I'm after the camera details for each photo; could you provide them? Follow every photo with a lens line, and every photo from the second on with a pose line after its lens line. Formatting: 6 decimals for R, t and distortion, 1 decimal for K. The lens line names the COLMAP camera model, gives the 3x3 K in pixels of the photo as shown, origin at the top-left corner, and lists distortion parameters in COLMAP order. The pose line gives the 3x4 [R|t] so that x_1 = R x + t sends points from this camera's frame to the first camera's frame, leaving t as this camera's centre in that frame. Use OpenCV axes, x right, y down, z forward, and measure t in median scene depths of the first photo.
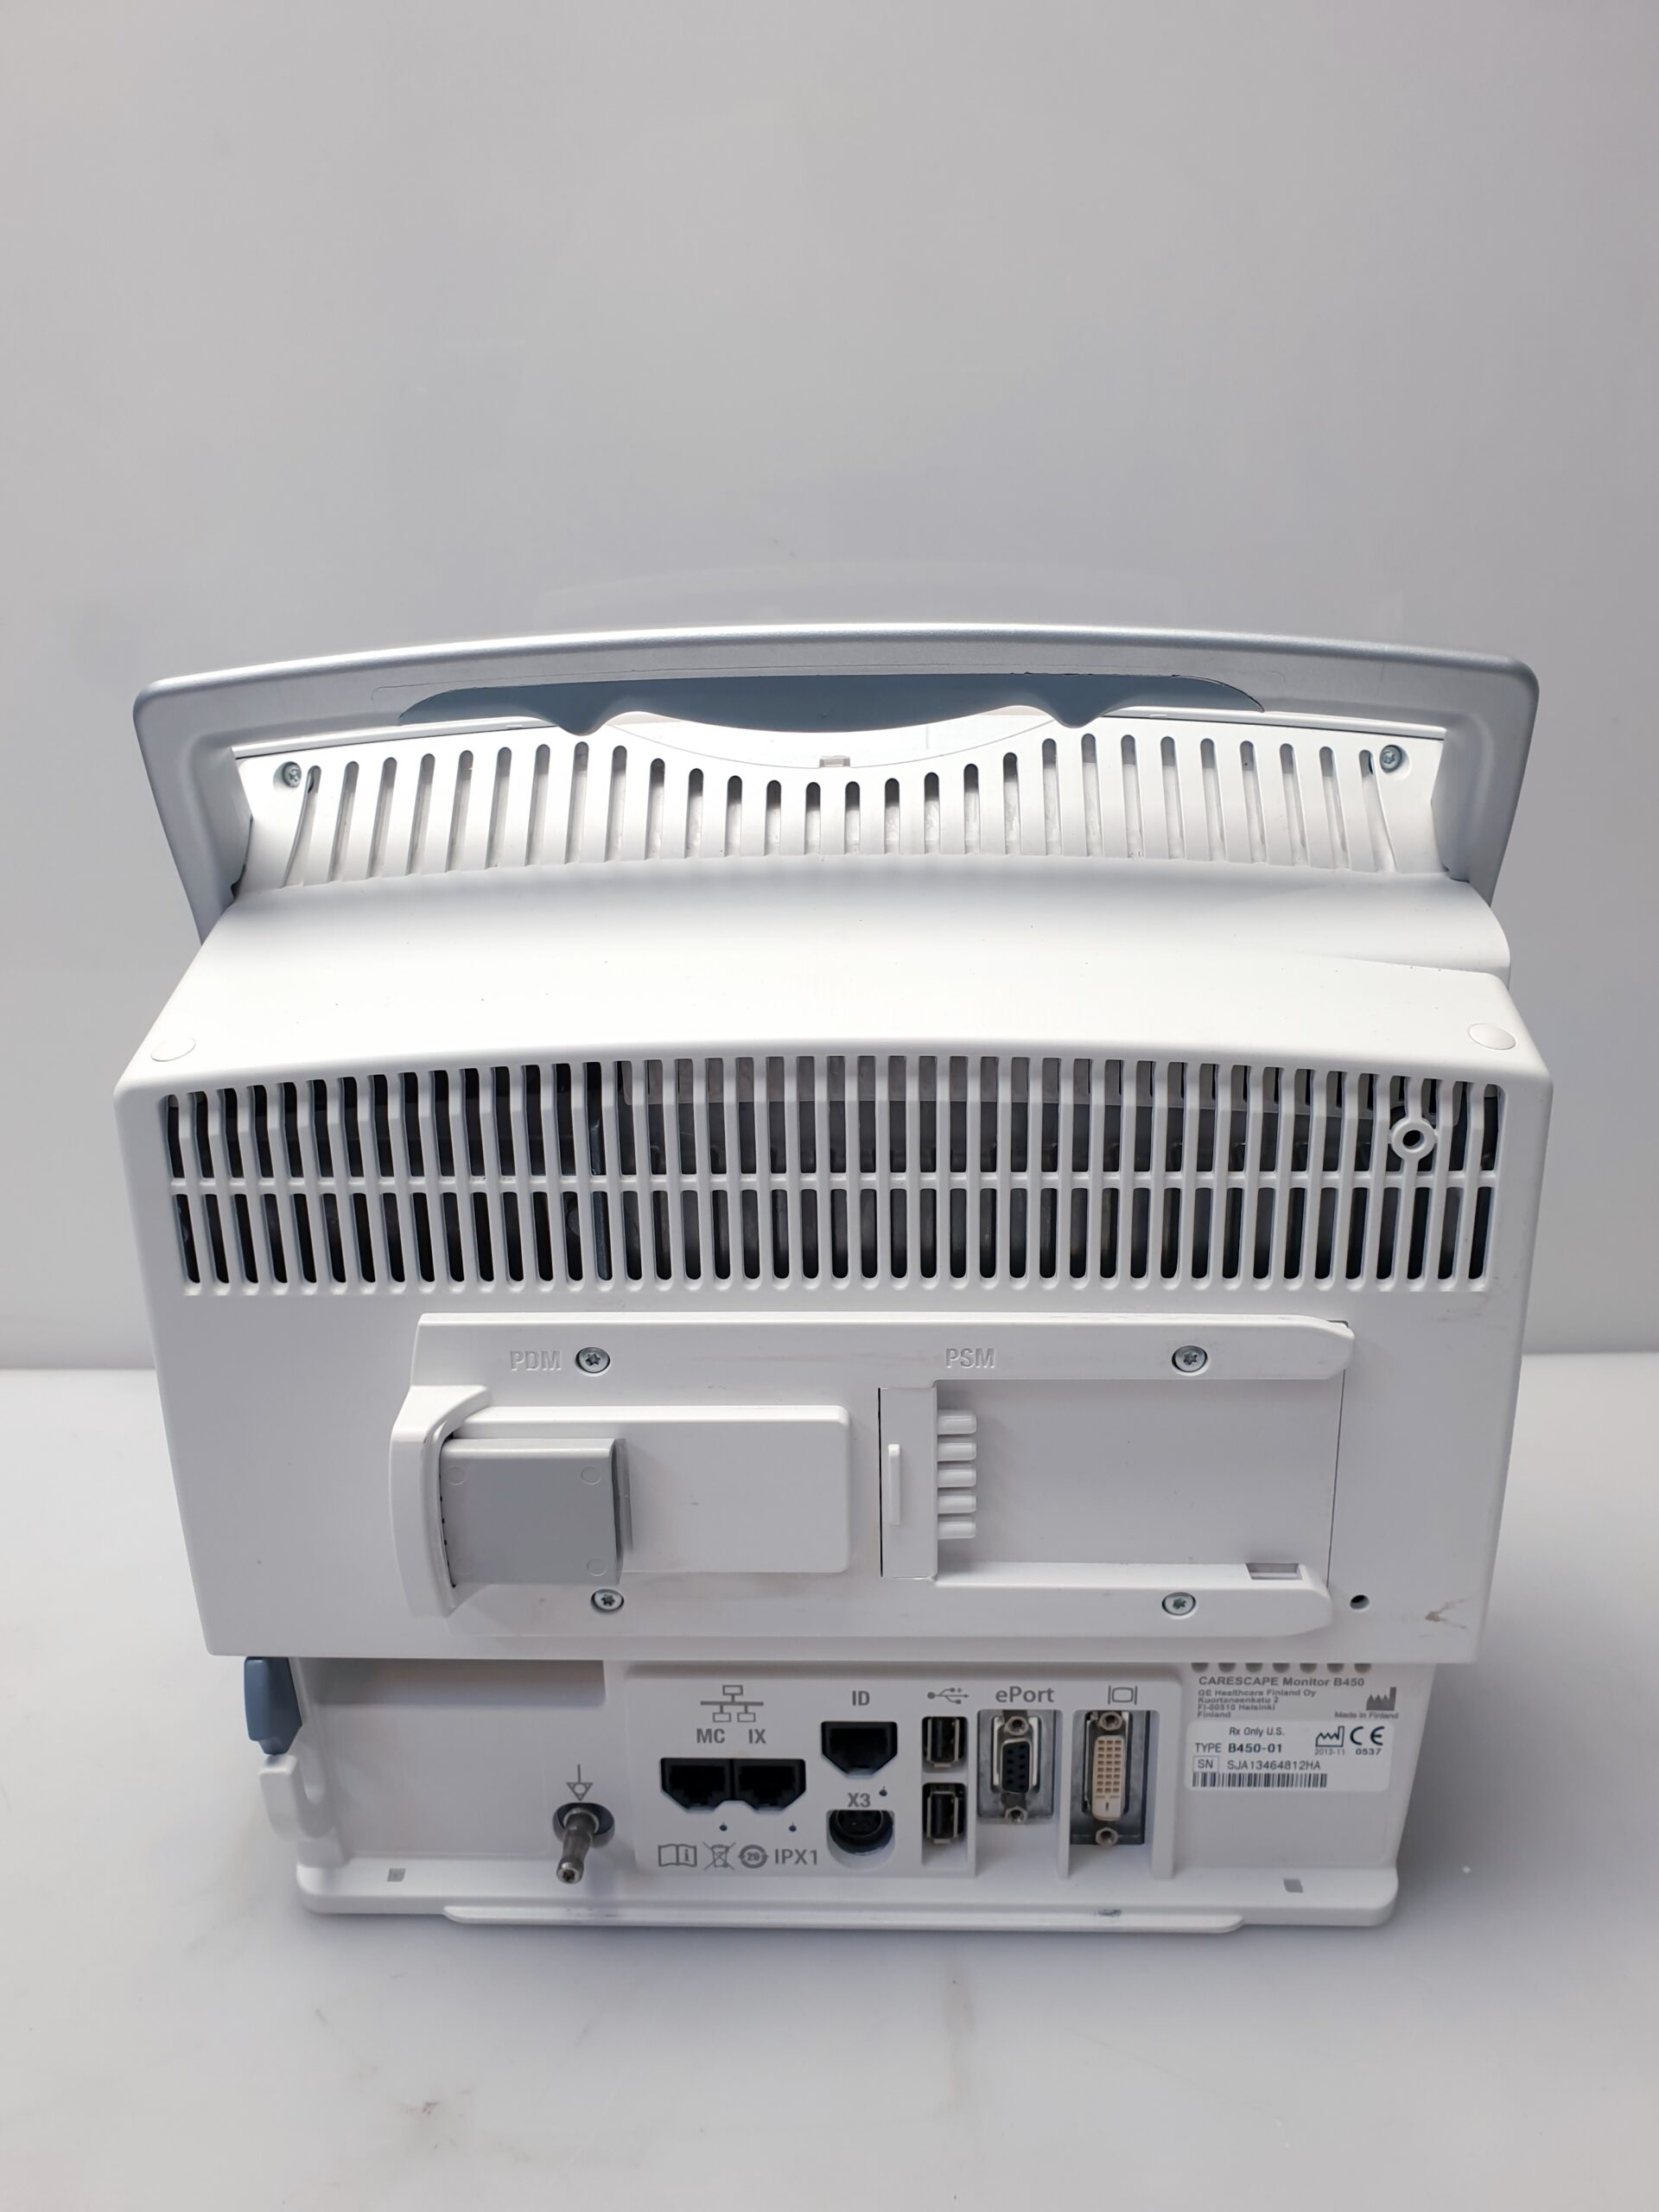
lens RADIAL K [[1785.9, 0, 837.6], [0, 1785.9, 1124.5], [0, 0, 1]] dist [-0.008575, -0.020064]
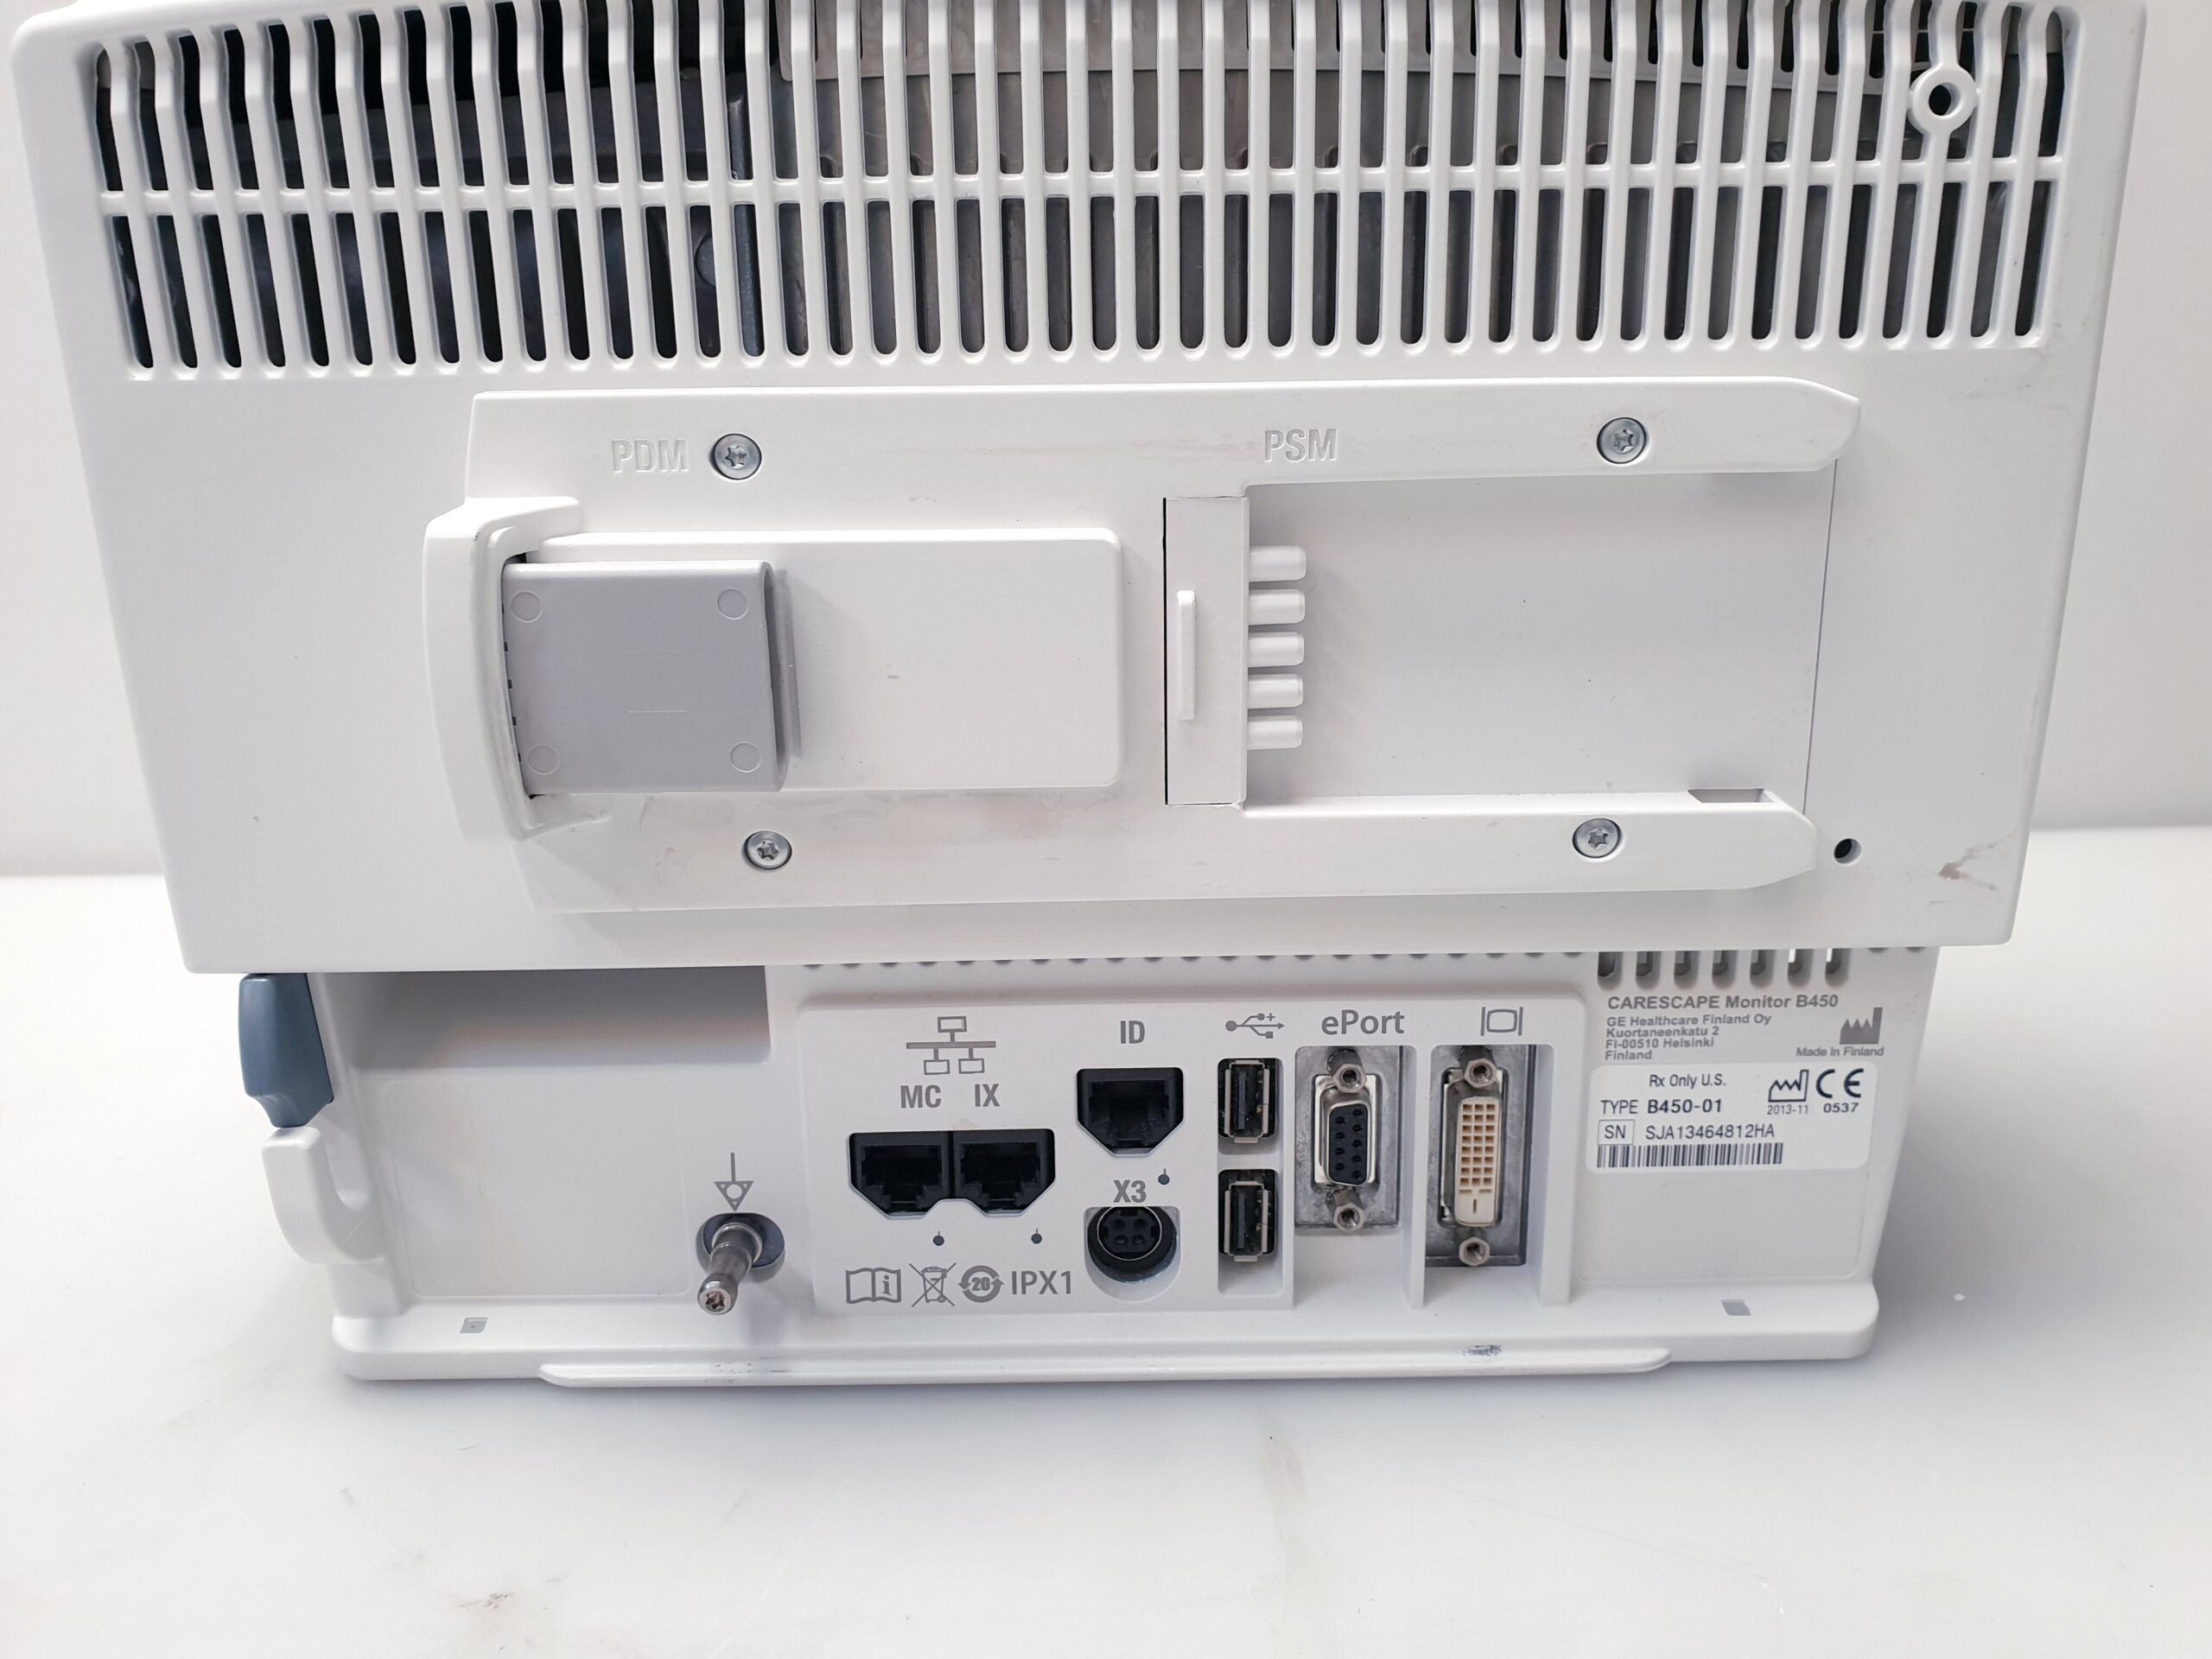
lens RADIAL K [[1785.9, 0, 1114.9], [0, 1785.9, 889.6], [0, 0, 1]] dist [-0.008575, -0.020064]
pose [[0.999332, -0.009959, 0.035152, -0.018339], [0.010747, 0.999693, -0.022311, 0.281050], [-0.034919, 0.022674, 0.999133, 0.296299]]
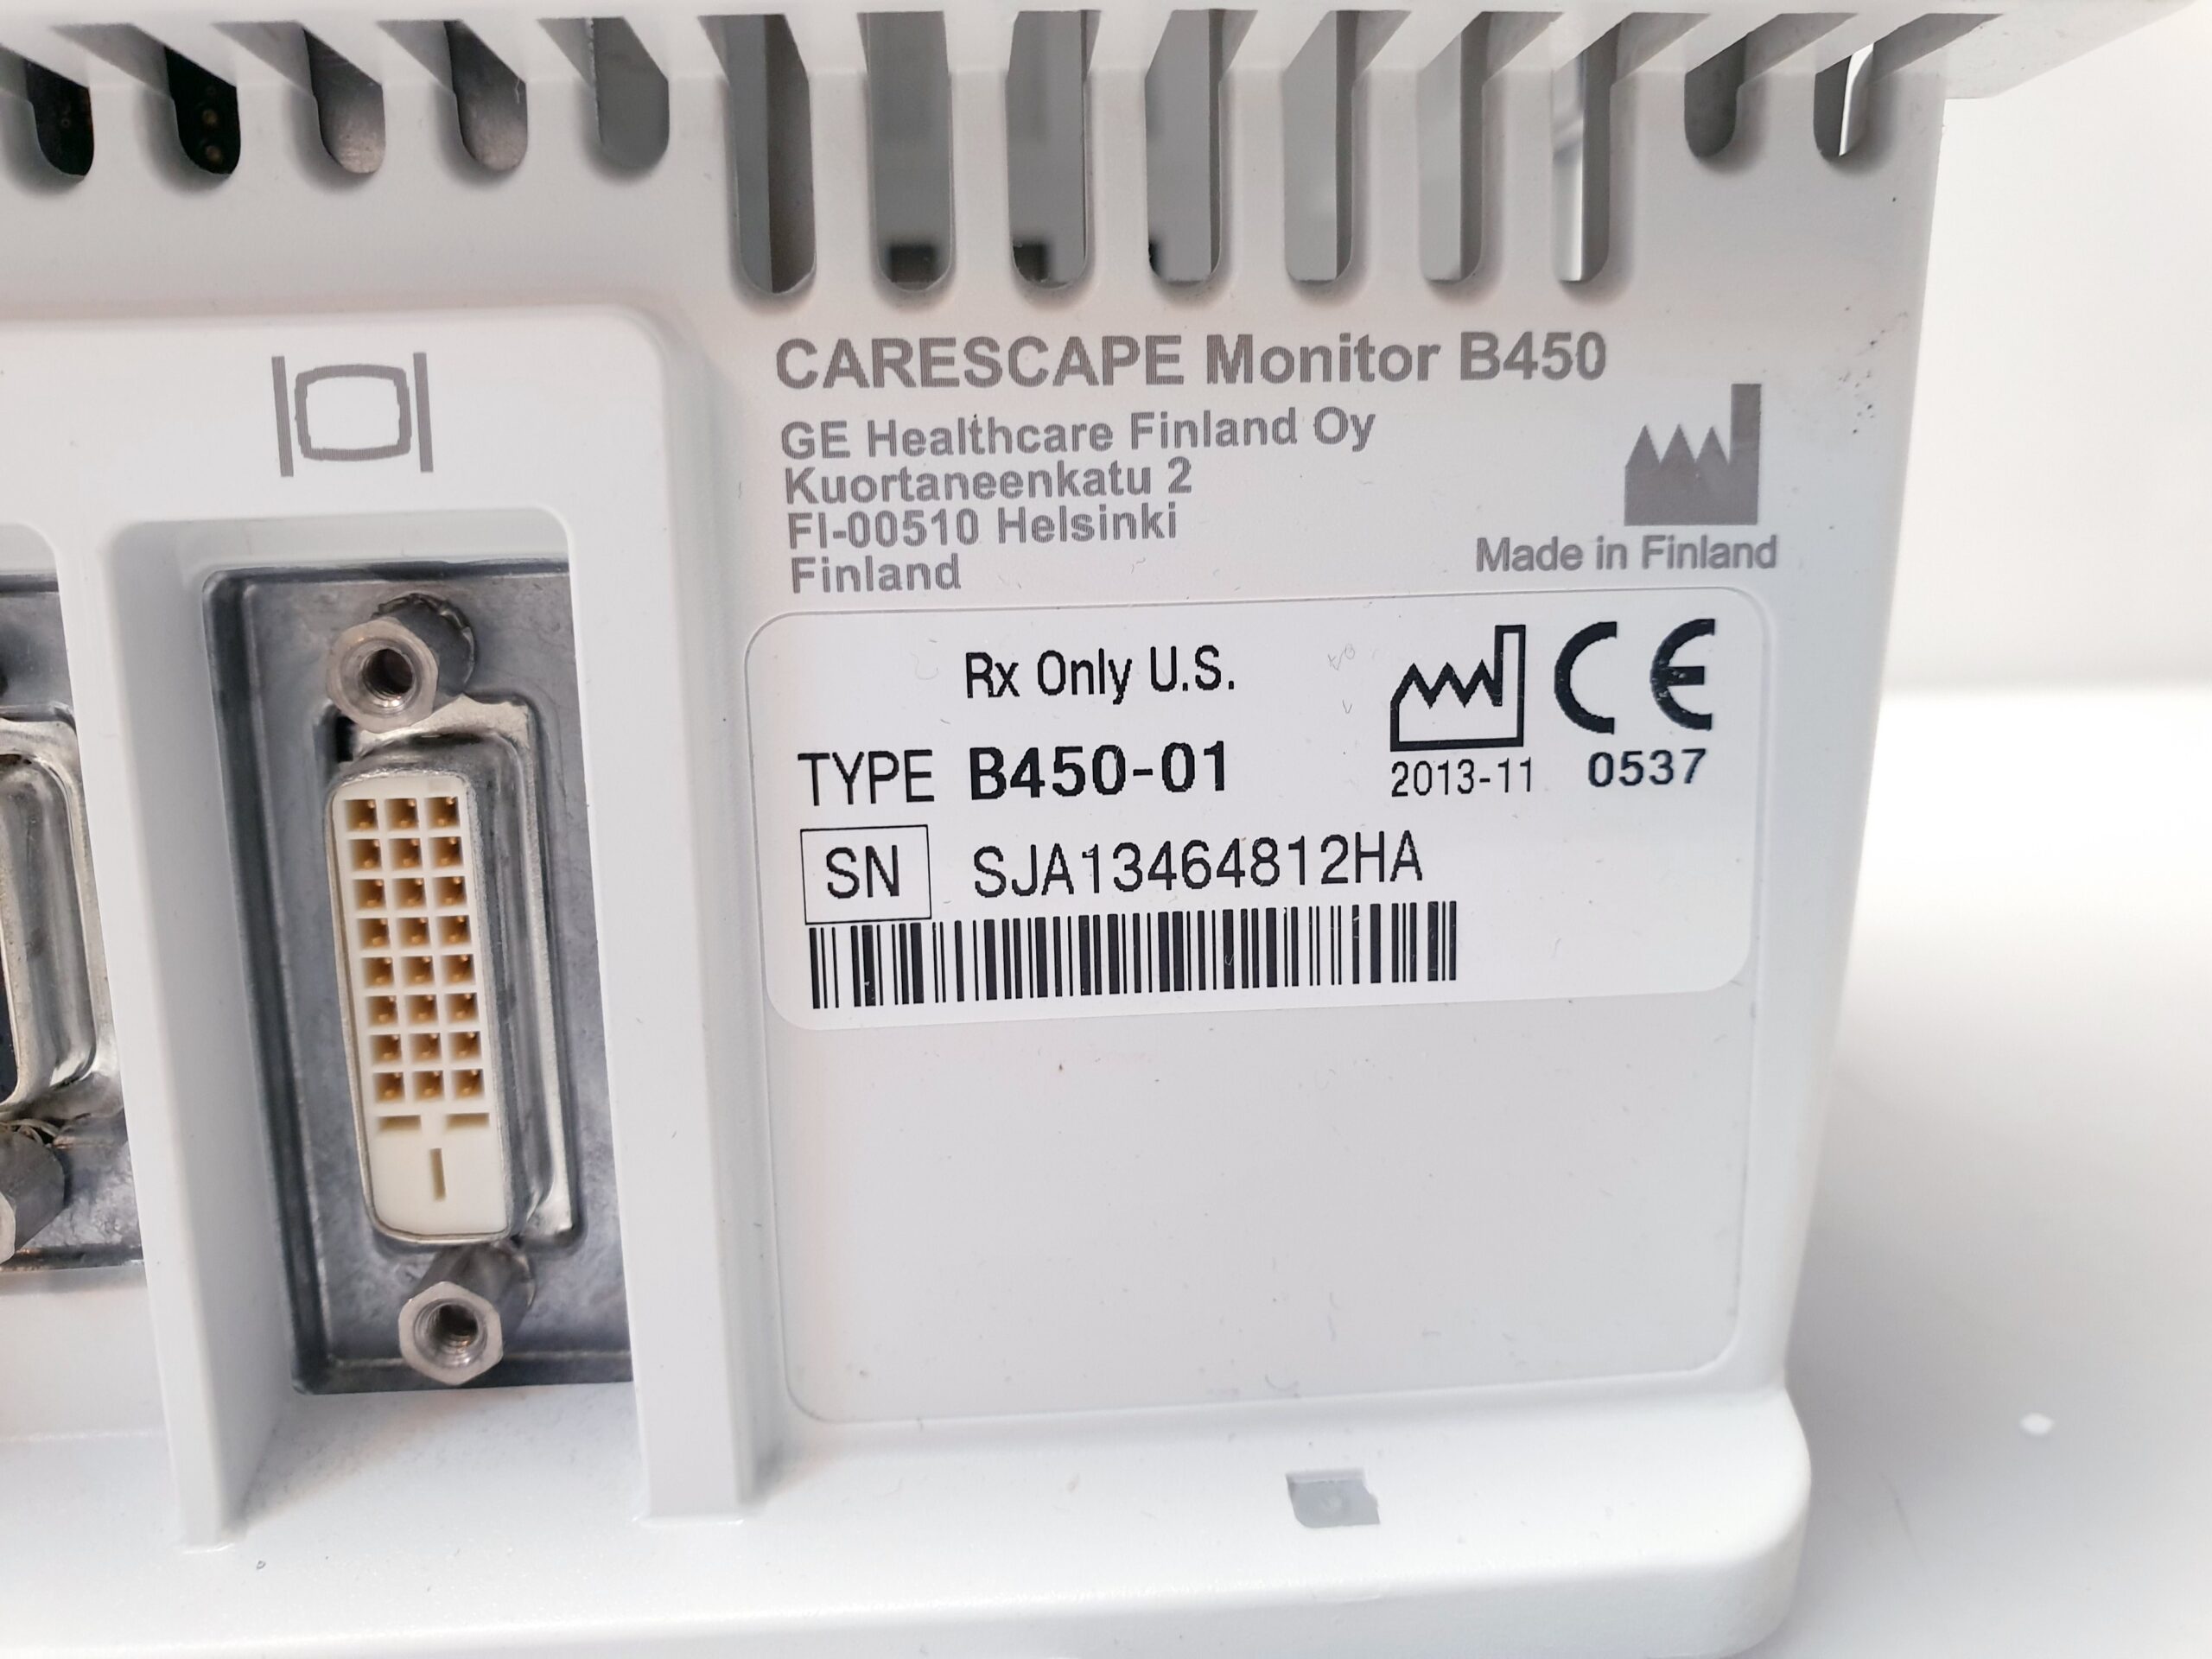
lens RADIAL K [[1785.9, 0, 1081.3], [0, 1785.9, 878.8], [0, 0, 1]] dist [-0.008575, -0.020064]
pose [[0.995150, -0.027006, 0.094590, 0.216291], [0.038950, 0.991164, -0.126794, 0.393693], [-0.090330, 0.129864, 0.987409, 0.815286]]
